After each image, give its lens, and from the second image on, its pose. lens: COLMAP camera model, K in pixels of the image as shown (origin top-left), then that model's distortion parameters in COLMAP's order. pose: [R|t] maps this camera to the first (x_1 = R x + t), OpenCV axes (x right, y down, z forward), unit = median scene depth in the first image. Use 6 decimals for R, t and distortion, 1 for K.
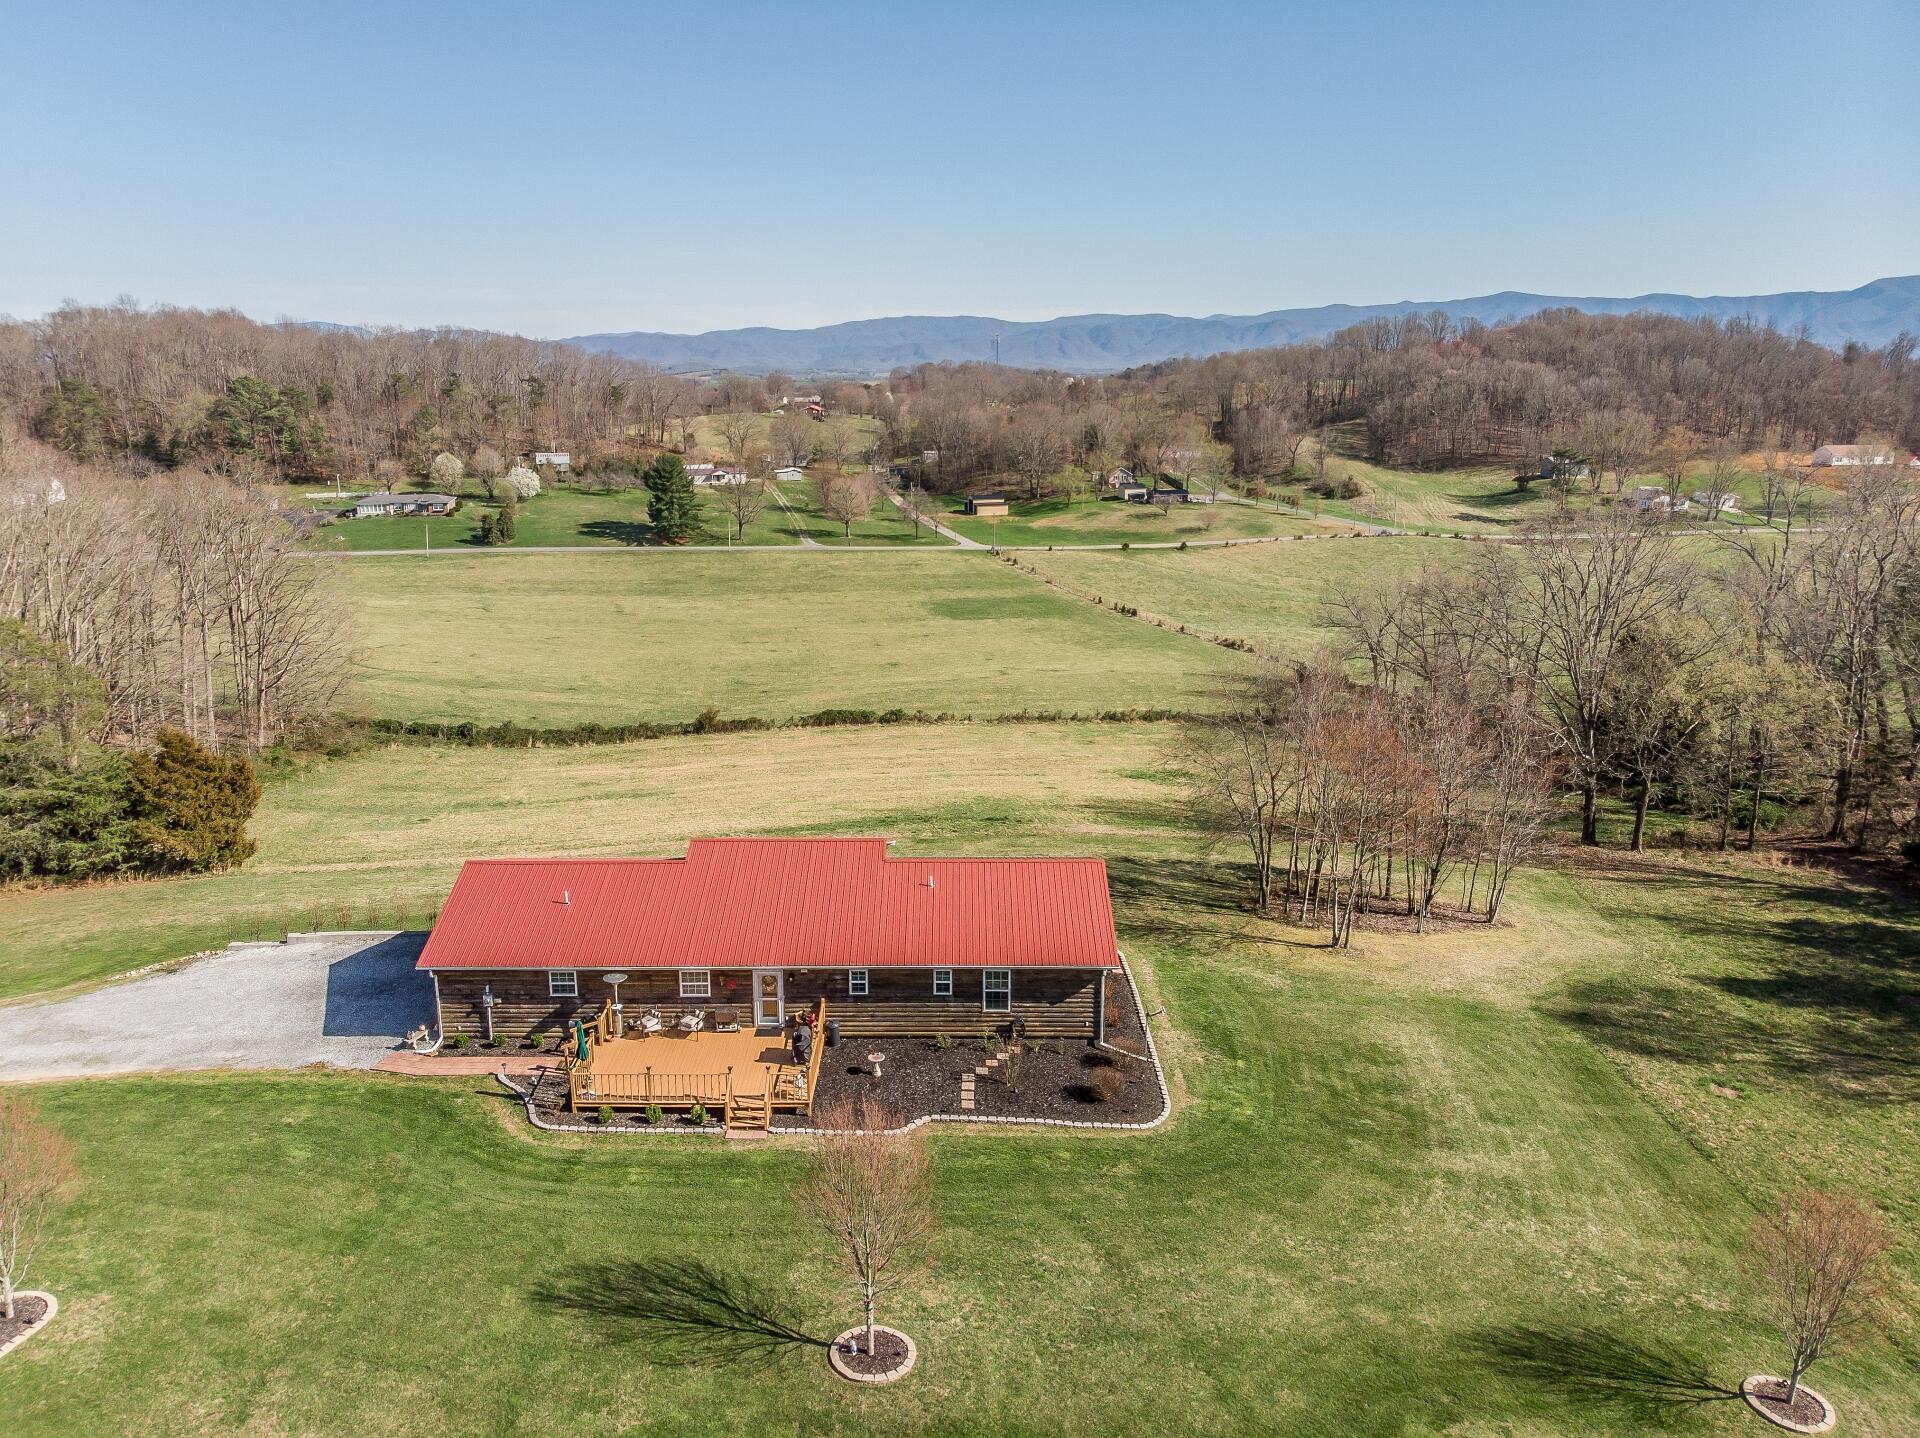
lens RADIAL K [[1434.4, 0, 946.6], [0, 1434.4, 721.6], [0, 0, 1]] dist [0.017826, -0.016536]
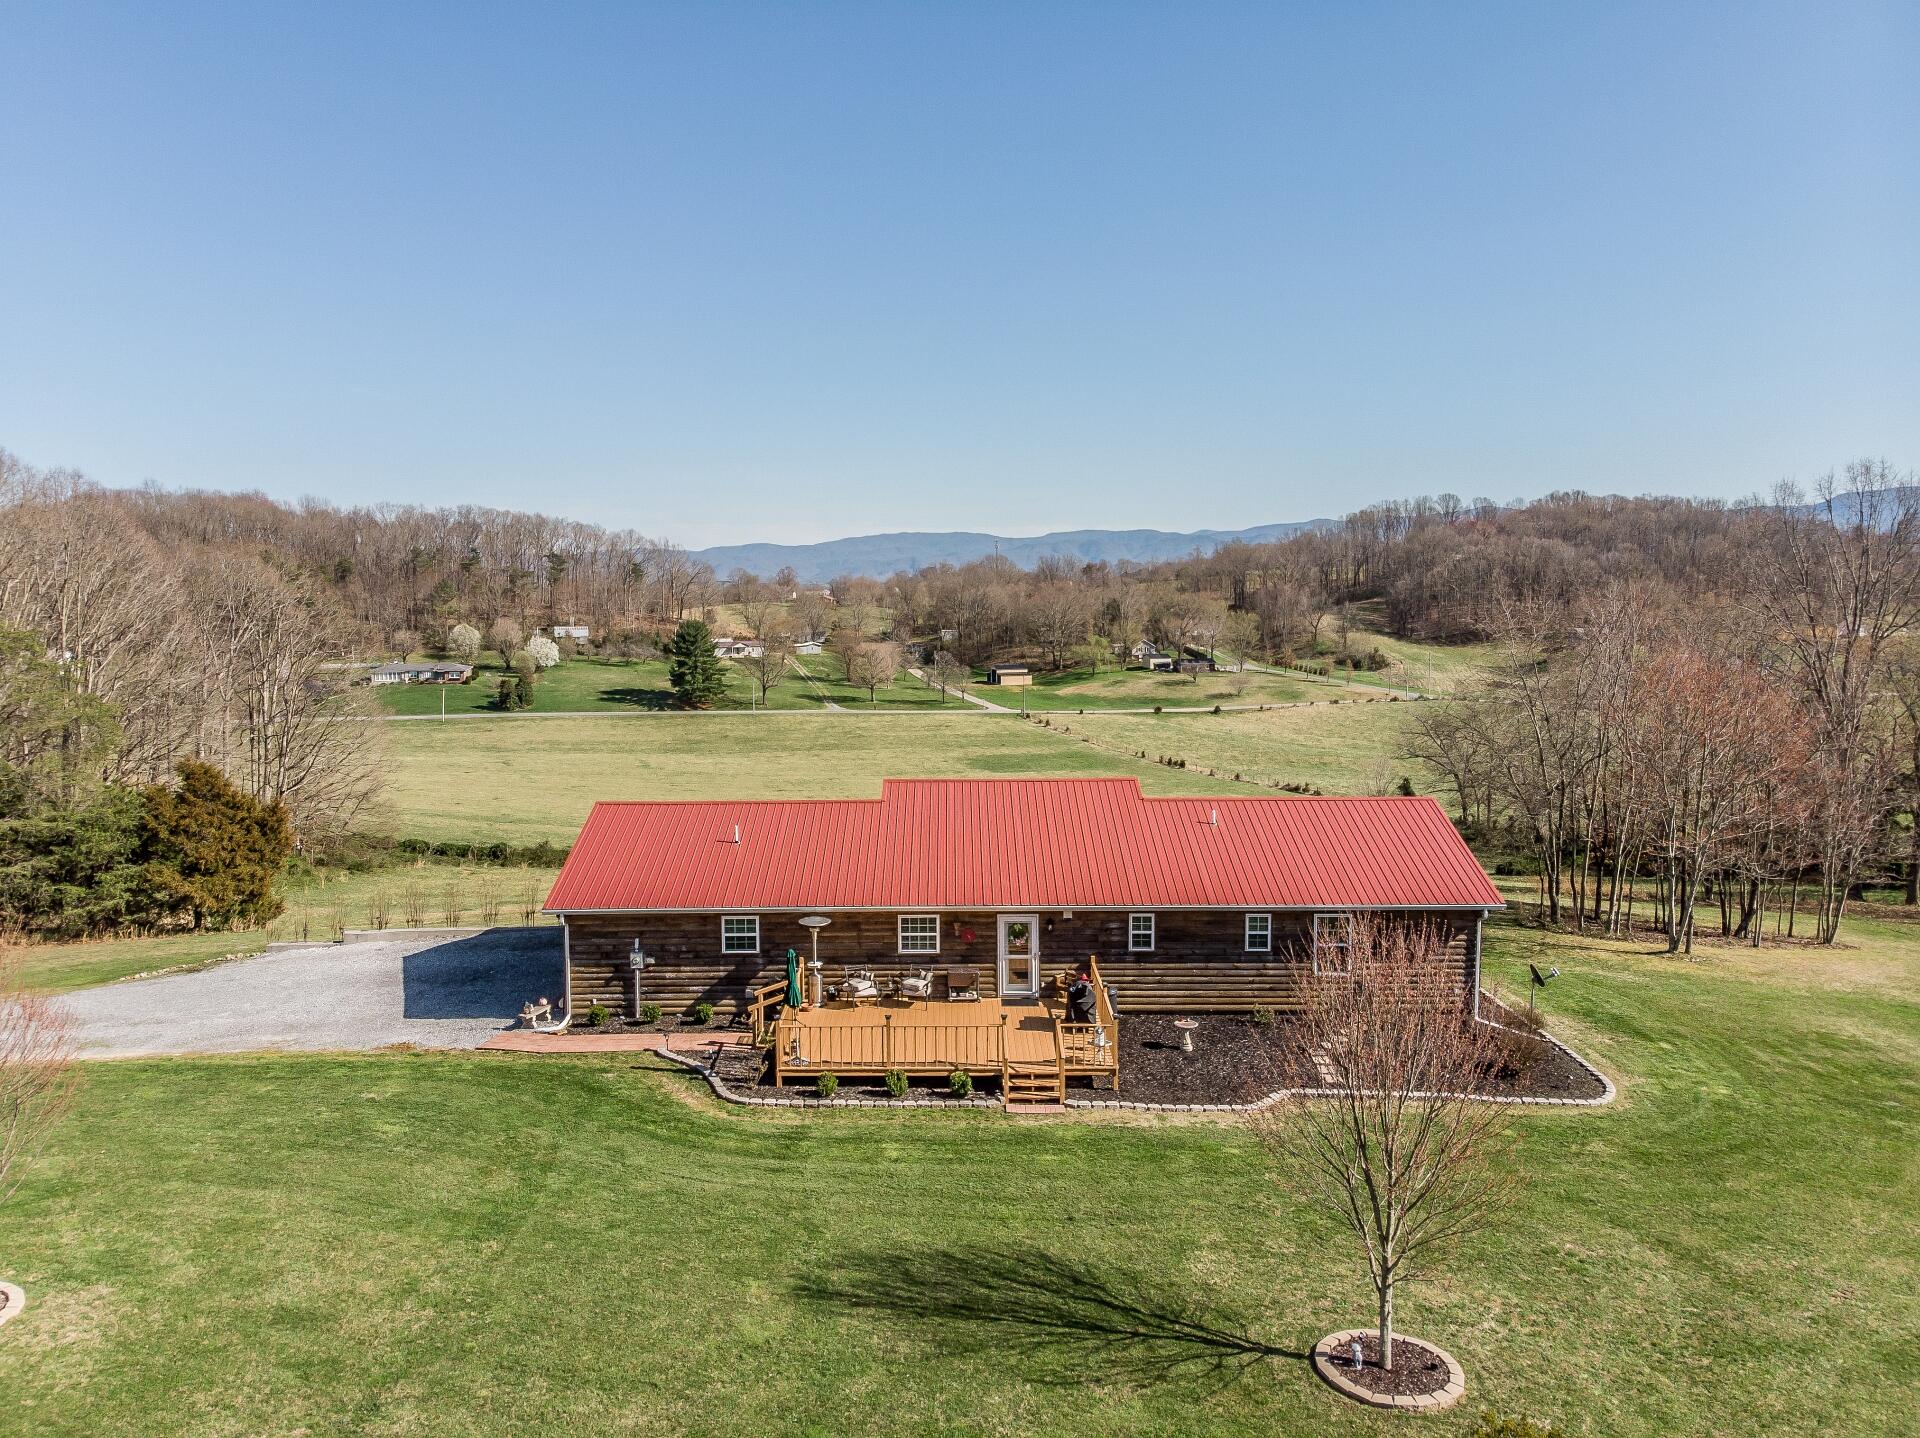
lens RADIAL K [[1434.4, 0, 948.4], [0, 1434.4, 724.1], [0, 0, 1]] dist [0.017826, -0.016536]
pose [[0.999986, -0.003359, 0.004010, -0.021928], [0.003890, 0.990037, -0.140754, 0.024100], [-0.003497, 0.140768, 0.990036, 0.034772]]
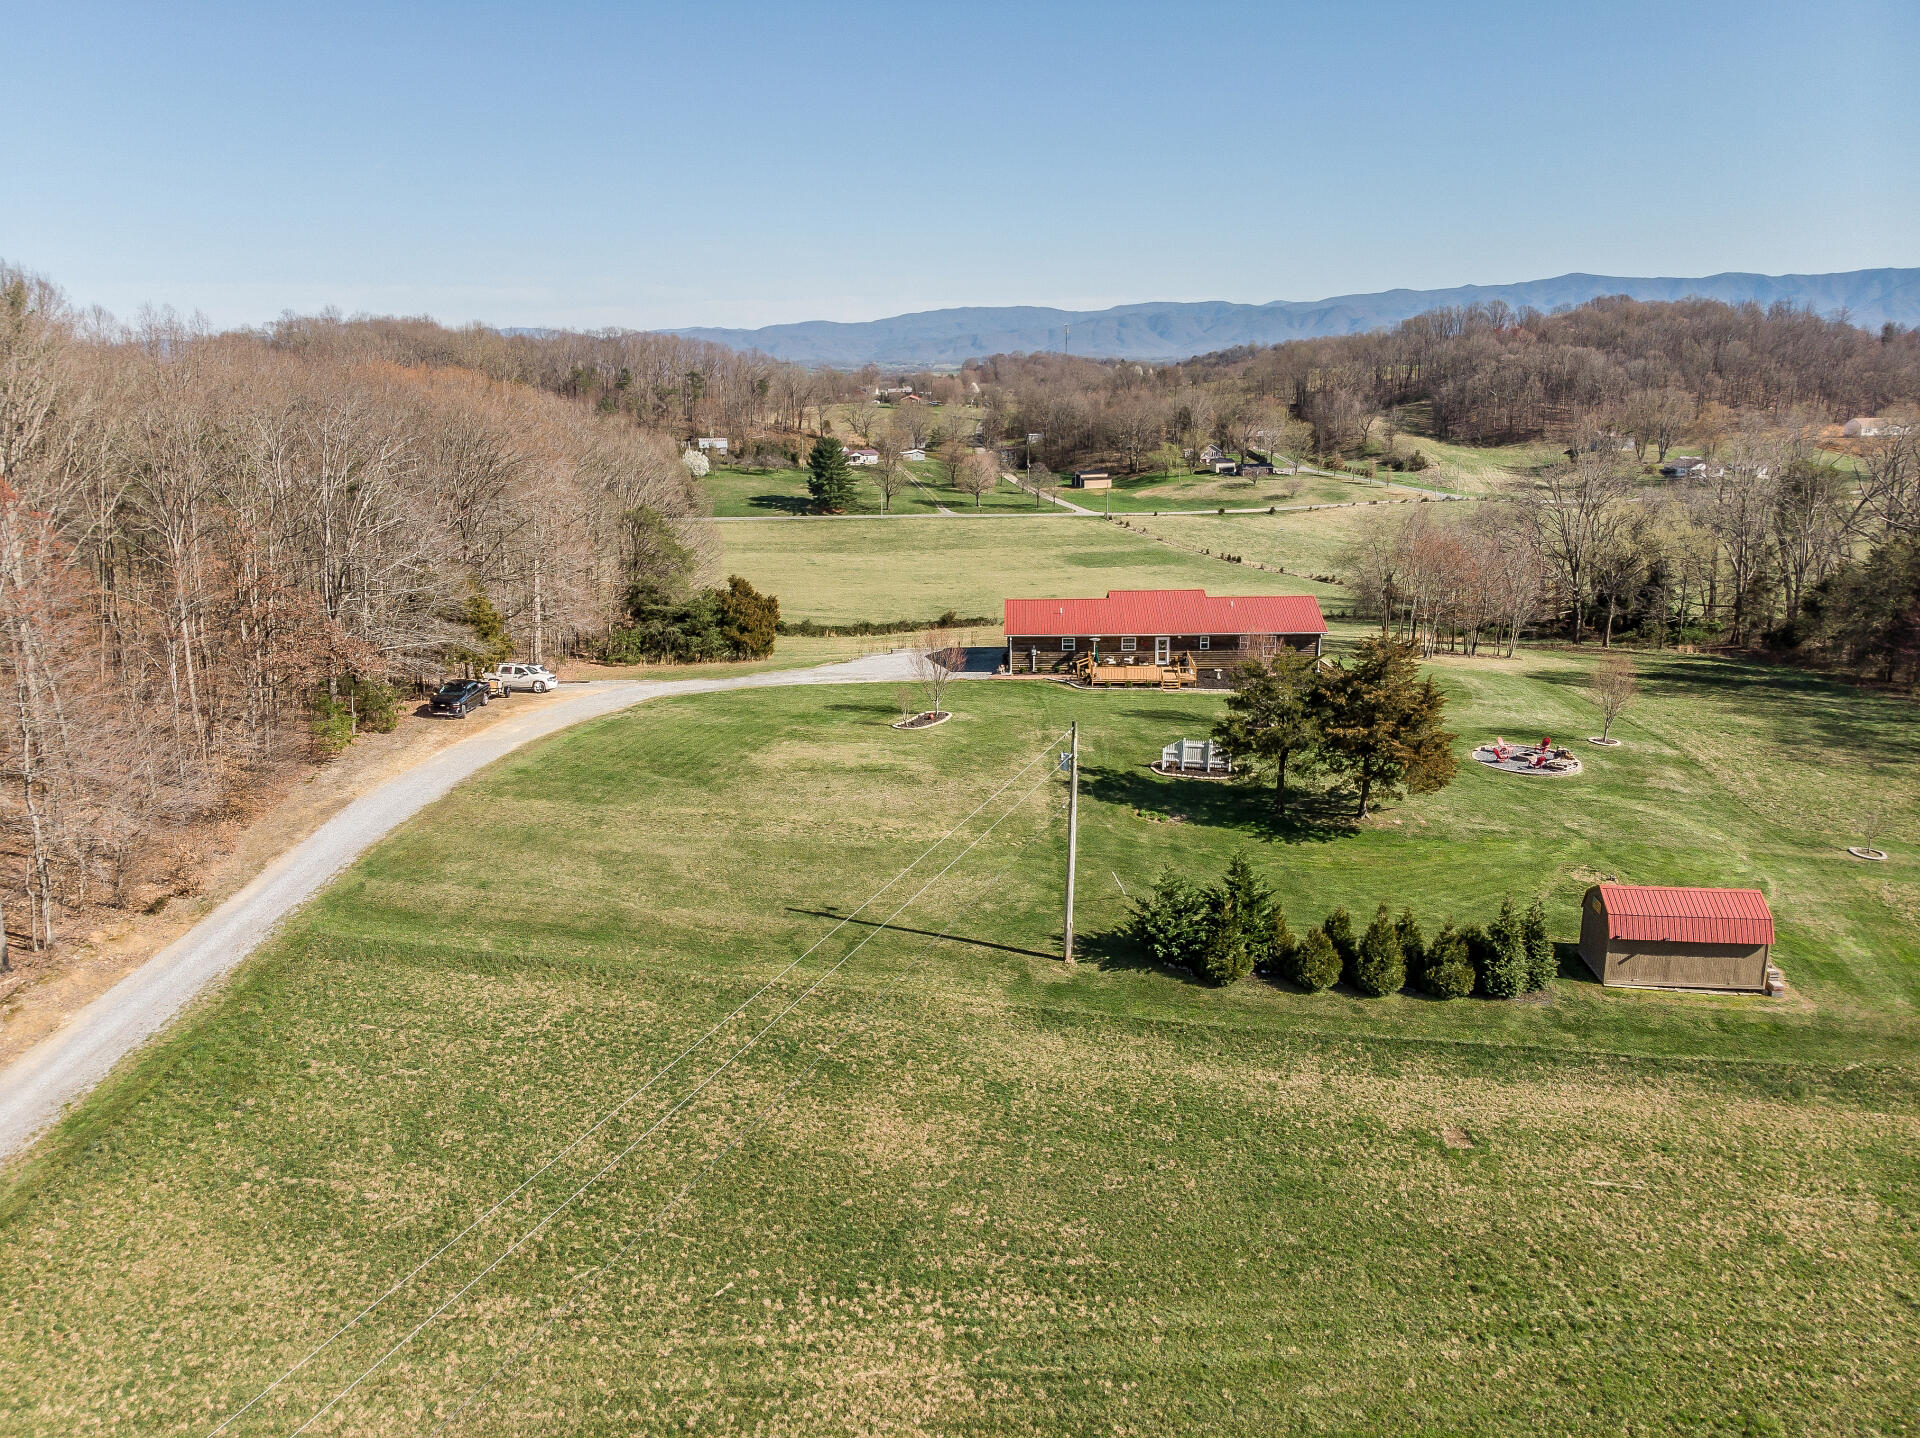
lens RADIAL K [[1434.4, 0, 944.6], [0, 1434.4, 704.8], [0, 0, 1]] dist [0.017826, -0.016536]
pose [[0.999092, -0.003914, -0.042434, -0.049053], [0.003694, 0.999979, -0.005283, 0.038627], [0.042454, 0.005122, 0.999085, -0.161945]]
